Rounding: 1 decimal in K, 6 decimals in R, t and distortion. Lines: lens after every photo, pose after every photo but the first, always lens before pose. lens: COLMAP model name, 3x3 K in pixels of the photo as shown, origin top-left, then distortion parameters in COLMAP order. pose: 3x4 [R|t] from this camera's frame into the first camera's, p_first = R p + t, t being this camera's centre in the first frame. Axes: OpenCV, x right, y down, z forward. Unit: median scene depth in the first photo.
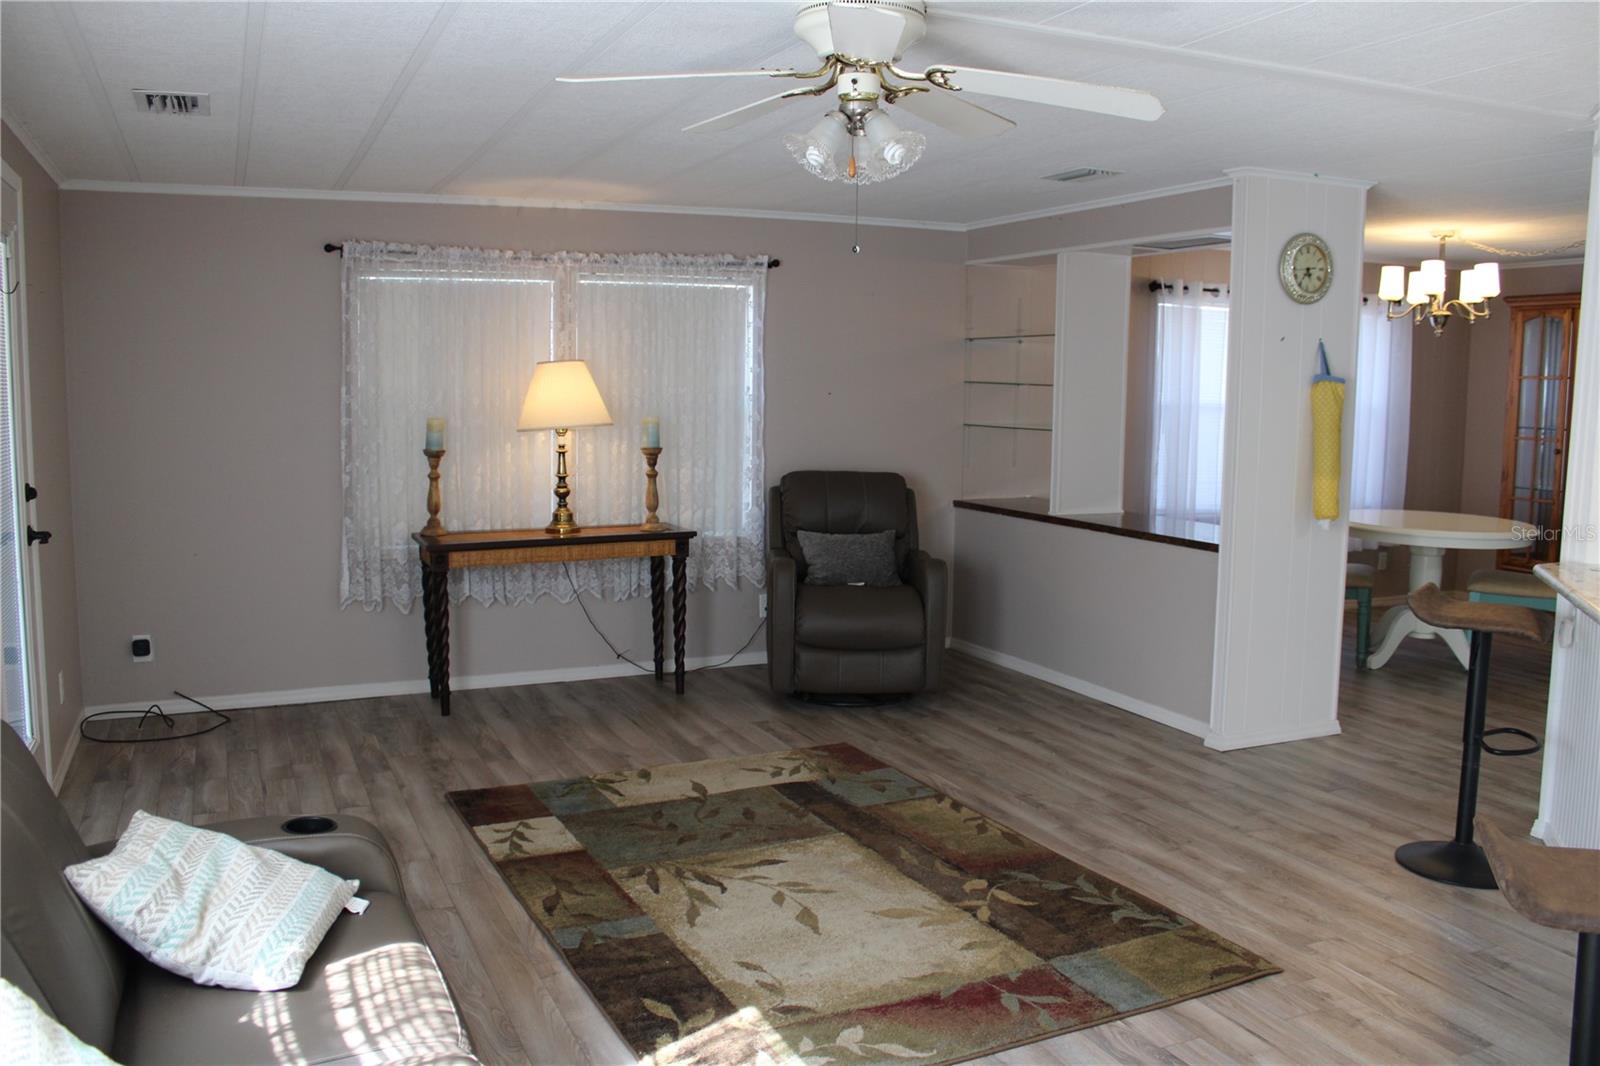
lens RADIAL K [[1330.9, 0, 790.5], [0, 1330.9, 534.5], [0, 0, 1]] dist [-0.147235, 0.128226]
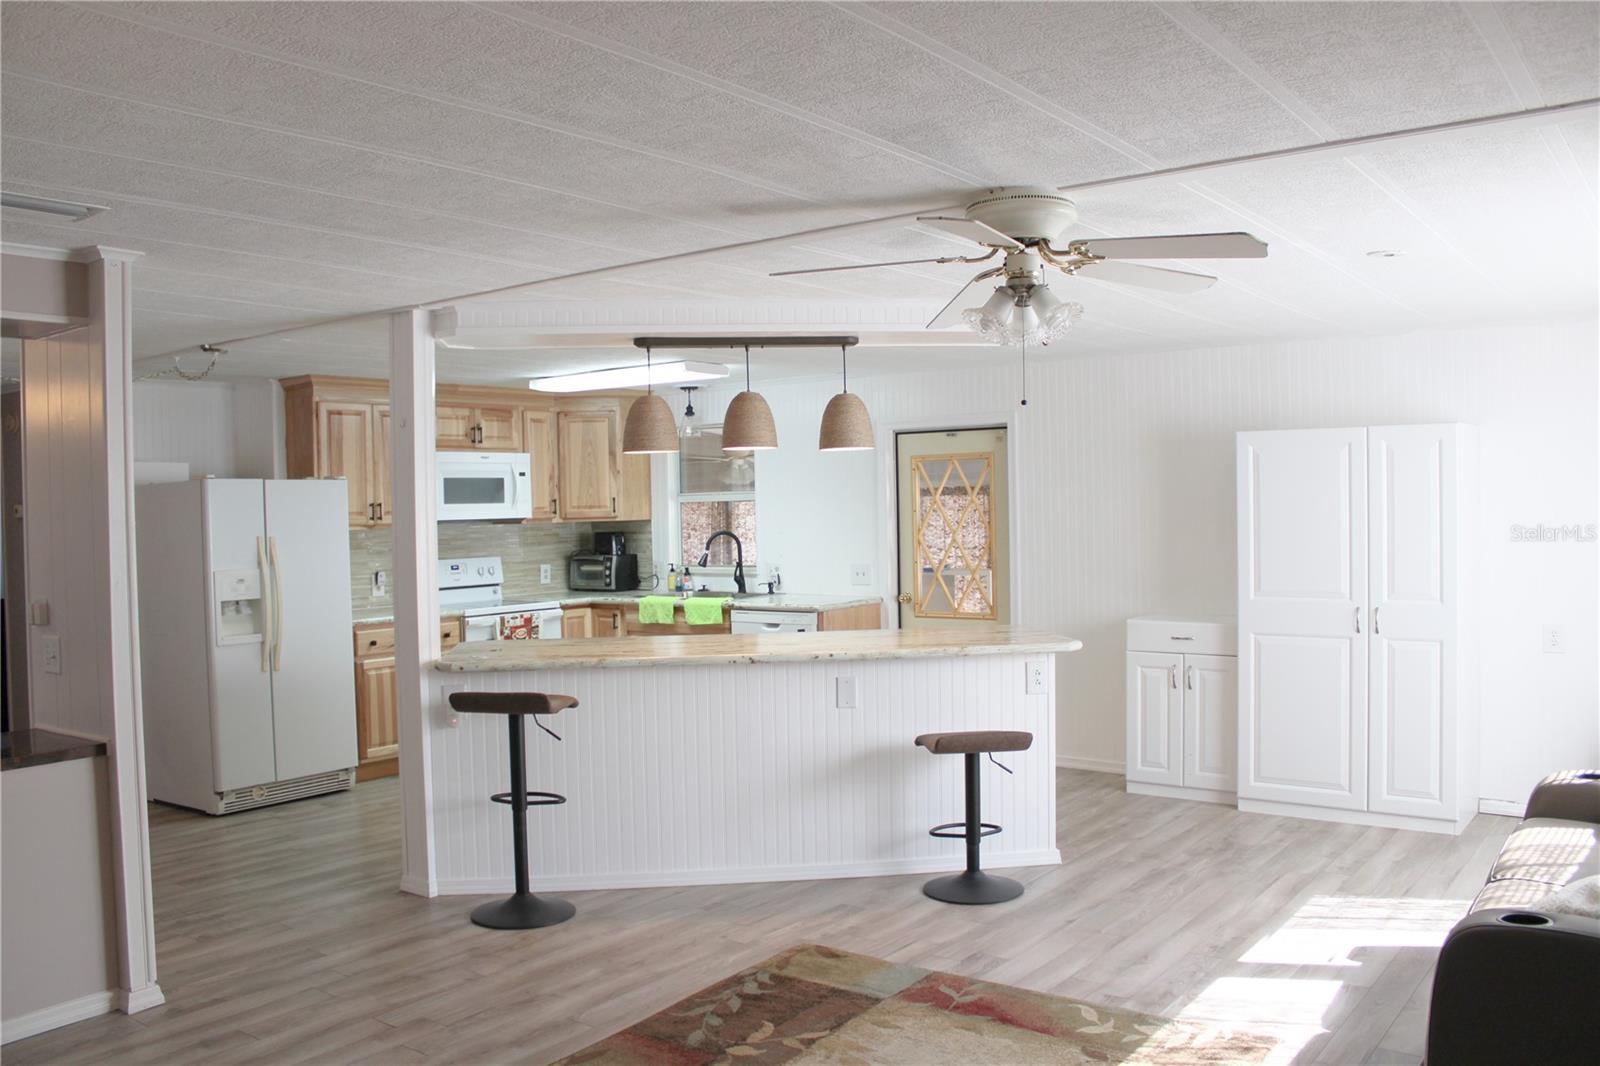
lens RADIAL K [[1330.9, 0, 778.1], [0, 1330.9, 527.5], [0, 0, 1]] dist [-0.147235, 0.128226]
pose [[-0.477121, -0.016644, 0.878680, -0.714480], [0.117370, 0.989657, 0.082478, -0.186980], [-0.870965, 0.142483, -0.470233, 1.417769]]
